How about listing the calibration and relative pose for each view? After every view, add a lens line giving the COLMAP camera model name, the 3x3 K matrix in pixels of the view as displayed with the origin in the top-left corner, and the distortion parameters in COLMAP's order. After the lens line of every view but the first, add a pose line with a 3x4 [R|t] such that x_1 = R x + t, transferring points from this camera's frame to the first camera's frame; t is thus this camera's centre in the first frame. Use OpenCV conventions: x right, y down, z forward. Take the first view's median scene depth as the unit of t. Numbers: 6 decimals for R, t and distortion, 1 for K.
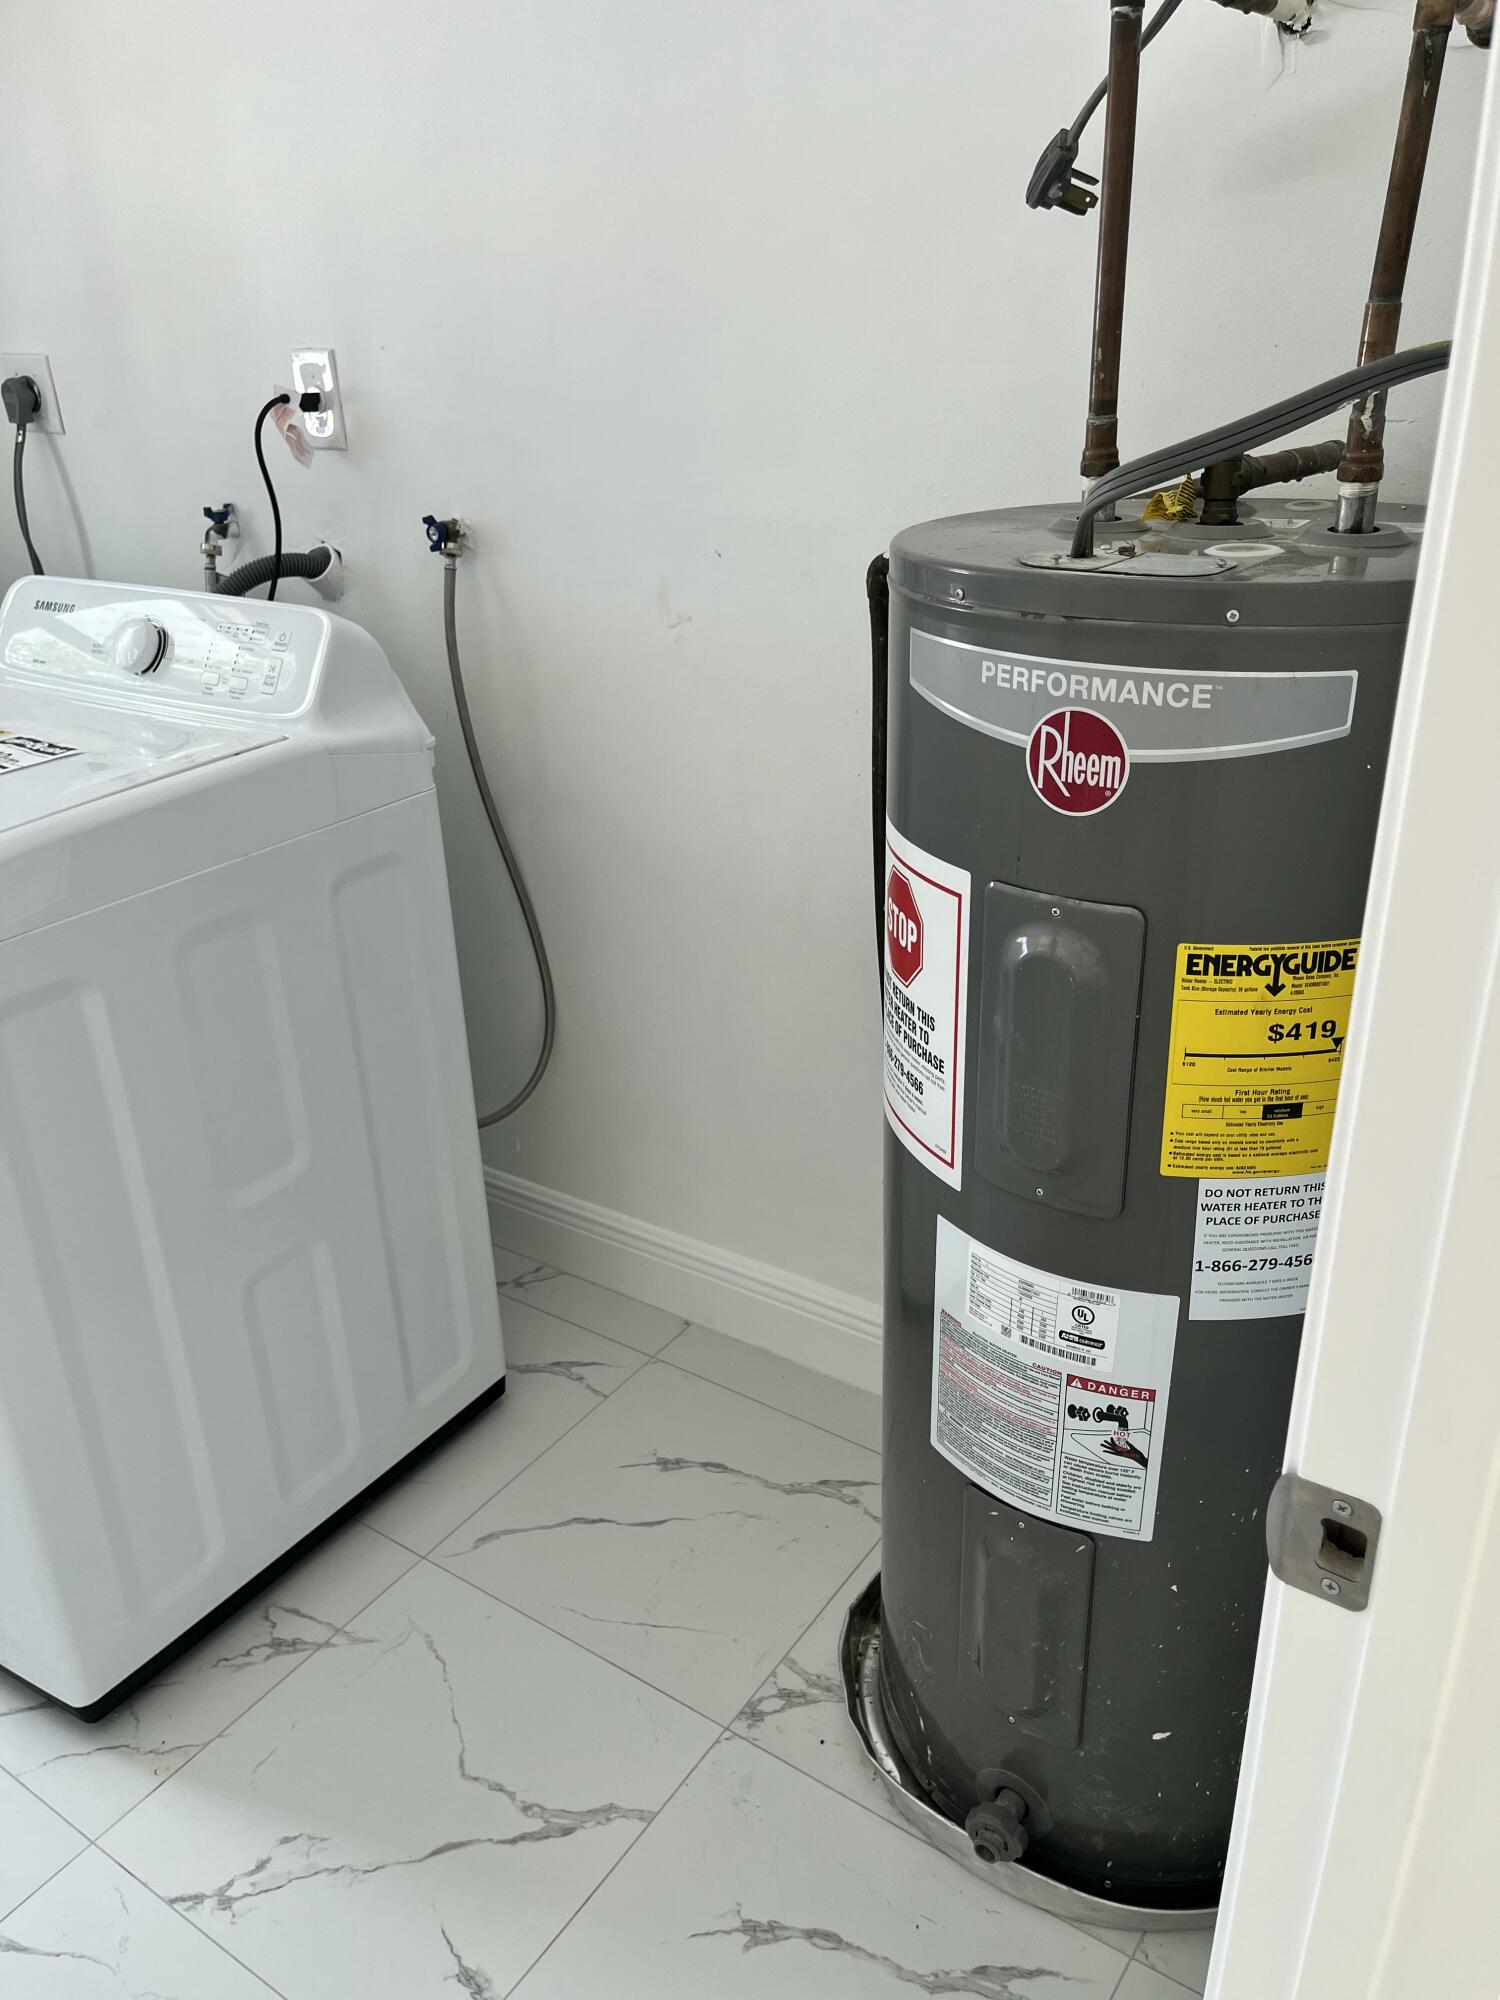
lens RADIAL K [[1538.1, 0, 752.7], [0, 1538.1, 1004.2], [0, 0, 1]] dist [0.070791, -0.096559]
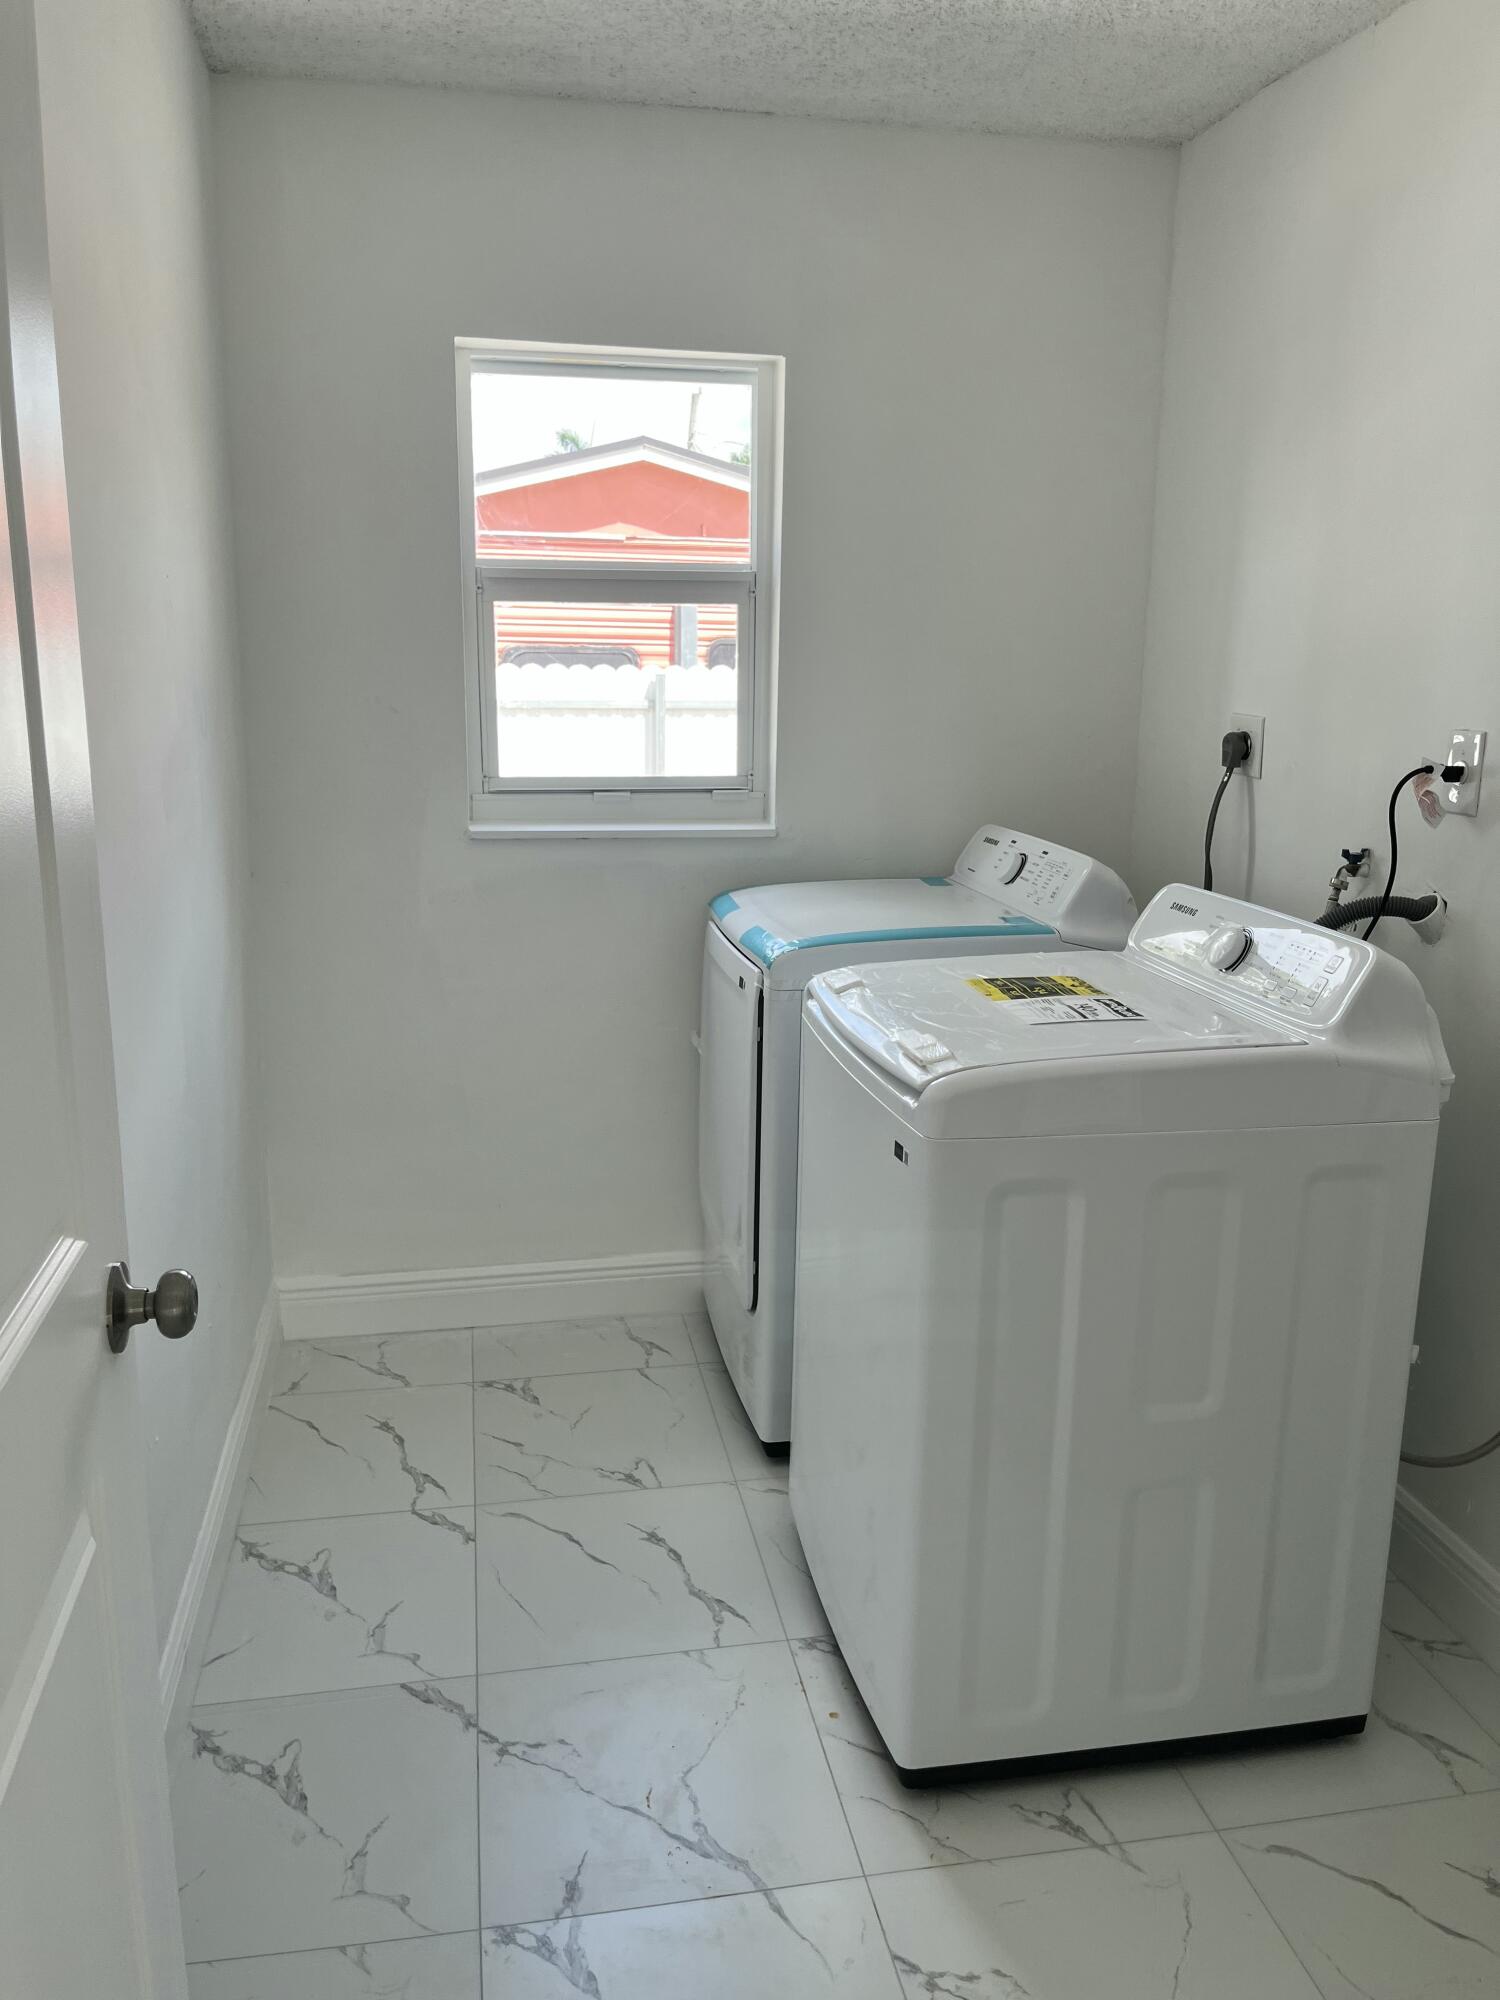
lens RADIAL K [[1538.1, 0, 748.6], [0, 1538.1, 990.5], [0, 0, 1]] dist [0.070791, -0.096559]
pose [[0.701987, 0.194418, -0.685139, 0.160006], [-0.332599, 0.940161, -0.073994, 0.012936], [0.629756, 0.279819, 0.724644, -0.092667]]
